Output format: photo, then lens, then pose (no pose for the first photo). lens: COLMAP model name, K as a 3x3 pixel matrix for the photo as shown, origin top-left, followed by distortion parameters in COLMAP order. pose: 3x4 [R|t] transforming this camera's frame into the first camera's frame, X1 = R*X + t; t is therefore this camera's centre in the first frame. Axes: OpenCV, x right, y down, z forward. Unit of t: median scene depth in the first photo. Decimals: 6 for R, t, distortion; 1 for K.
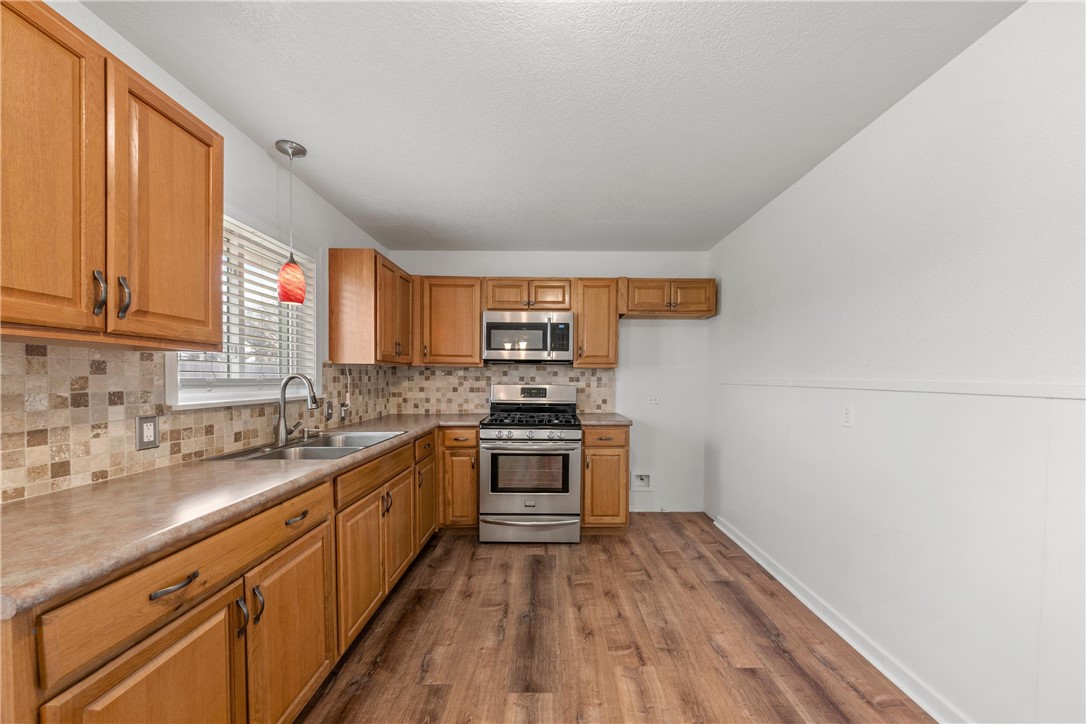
lens RADIAL K [[388.2, 0, 554.0], [0, 388.2, 386.2], [0, 0, 1]] dist [-0.001865, -0.000470]
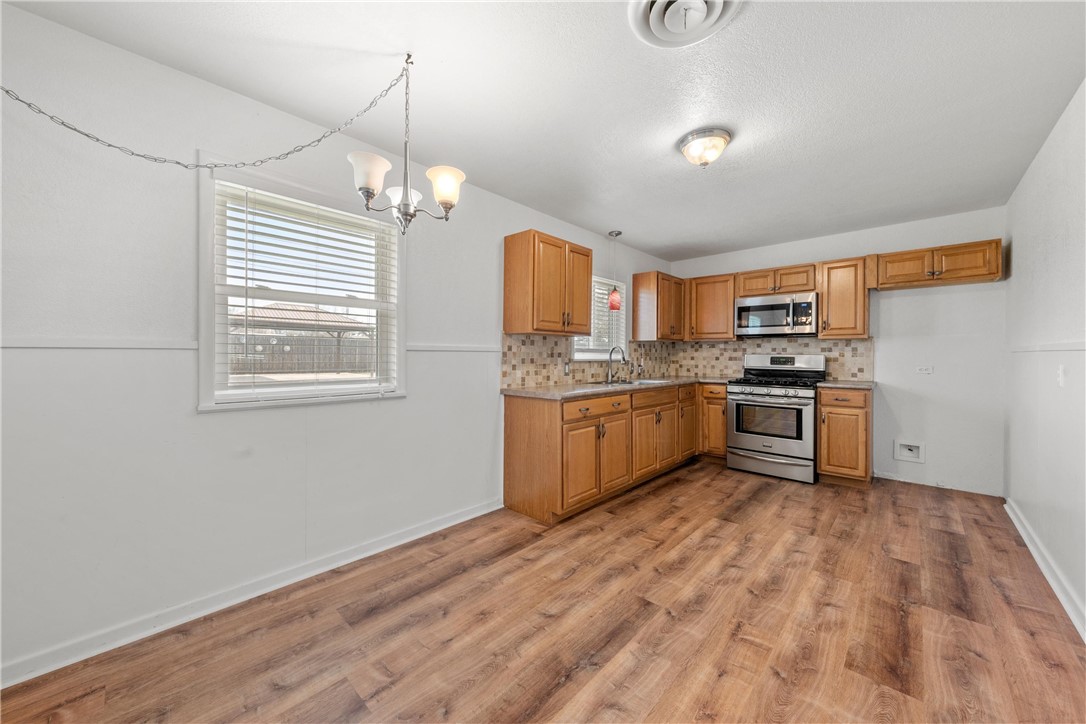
lens RADIAL K [[408.2, 0, 541.8], [0, 408.2, 354.5], [0, 0, 1]] dist [-0.001081, 0.000835]
pose [[0.723891, -0.003496, -0.689906, 0.424769], [-0.014454, 0.999691, -0.020232, 0.050365], [0.689763, 0.024617, 0.723617, -0.656517]]
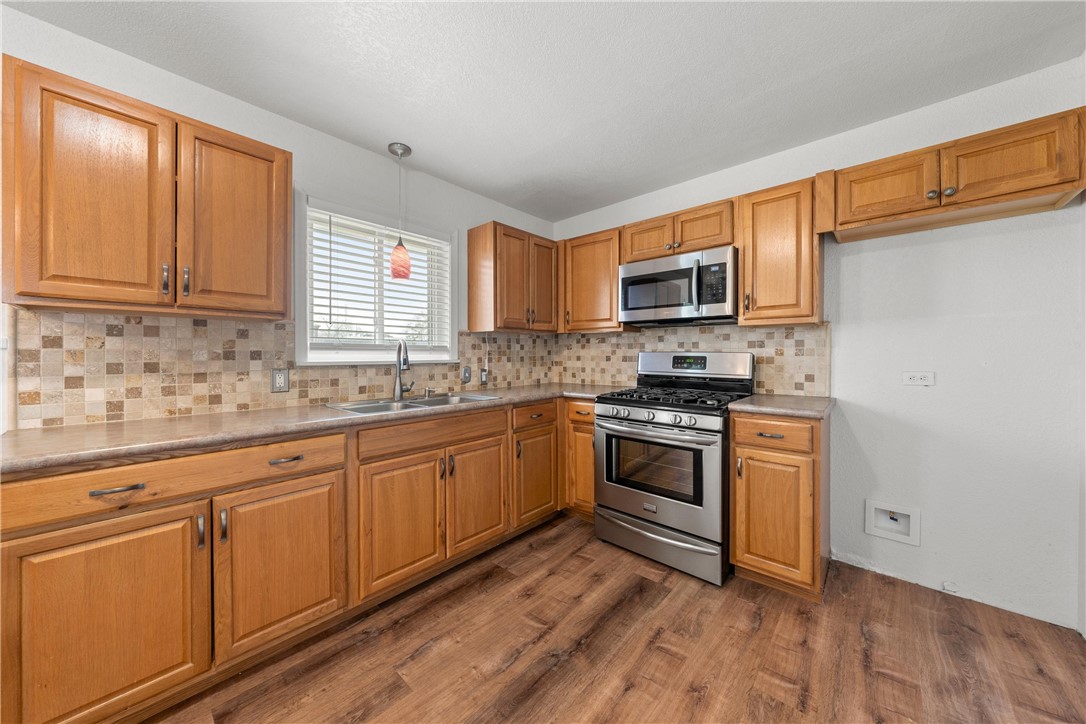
lens RADIAL K [[379.0, 0, 545.1], [0, 379.0, 354.2], [0, 0, 1]] dist [-0.002235, 0.000568]
pose [[0.733720, -0.005462, -0.679430, 0.368413], [-0.009238, 0.999795, -0.018014, 0.024941], [0.679389, 0.019494, 0.733519, 0.397666]]
